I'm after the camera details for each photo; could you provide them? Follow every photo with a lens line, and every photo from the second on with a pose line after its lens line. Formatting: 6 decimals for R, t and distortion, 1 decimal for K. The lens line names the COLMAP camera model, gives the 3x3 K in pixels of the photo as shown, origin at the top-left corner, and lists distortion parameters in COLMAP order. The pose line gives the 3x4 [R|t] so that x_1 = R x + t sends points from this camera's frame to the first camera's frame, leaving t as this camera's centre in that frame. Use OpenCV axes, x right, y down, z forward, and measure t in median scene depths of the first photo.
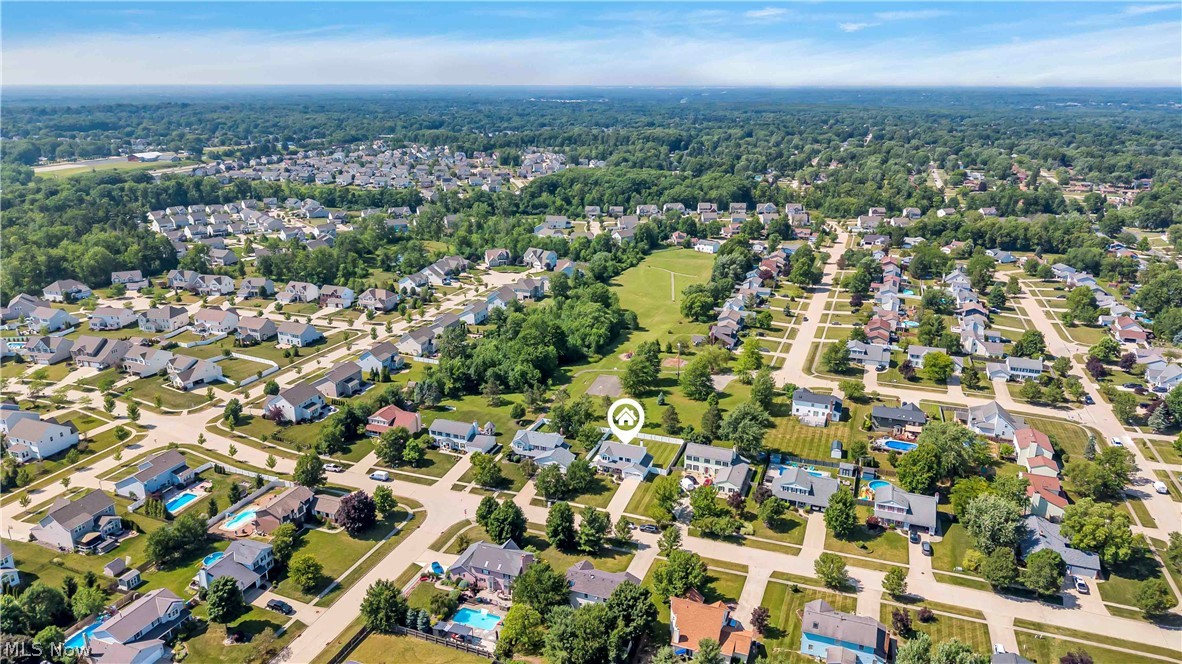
lens RADIAL K [[787.8, 0, 595.2], [0, 787.8, 336.2], [0, 0, 1]] dist [0.005377, -0.001336]
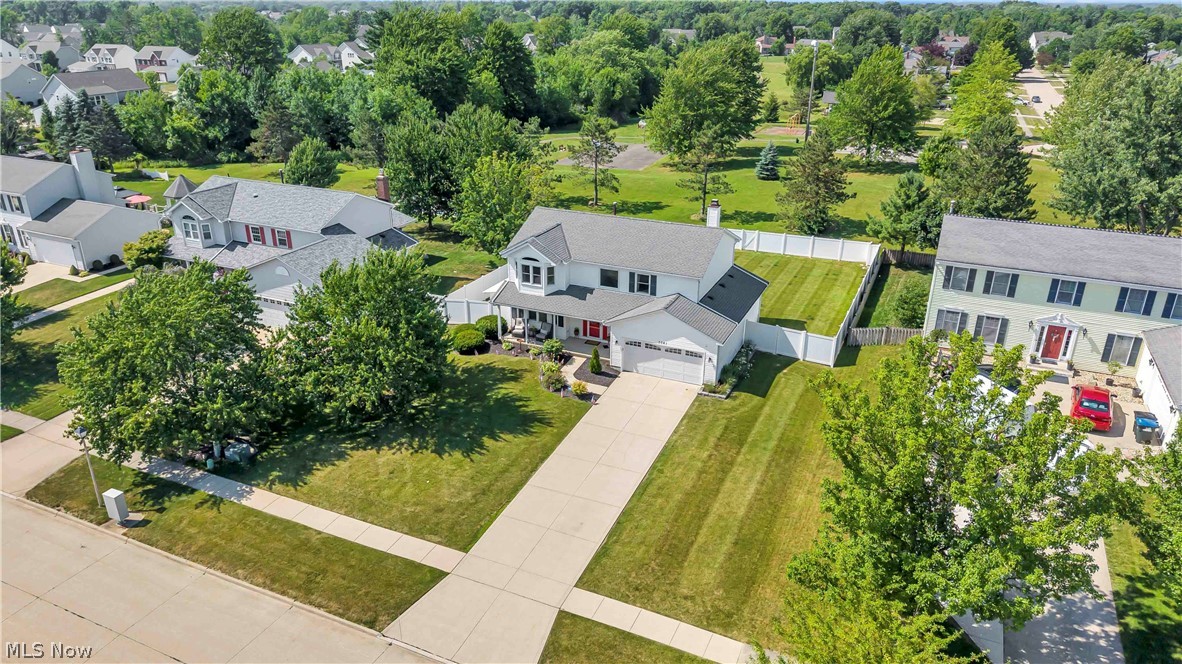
lens RADIAL K [[787.8, 0, 589.7], [0, 787.8, 329.5], [0, 0, 1]] dist [0.005377, -0.001336]
pose [[0.996728, 0.031178, -0.074575, 0.043321], [-0.025368, 0.996659, 0.077632, 0.153760], [0.076747, -0.075486, 0.994189, 0.797527]]
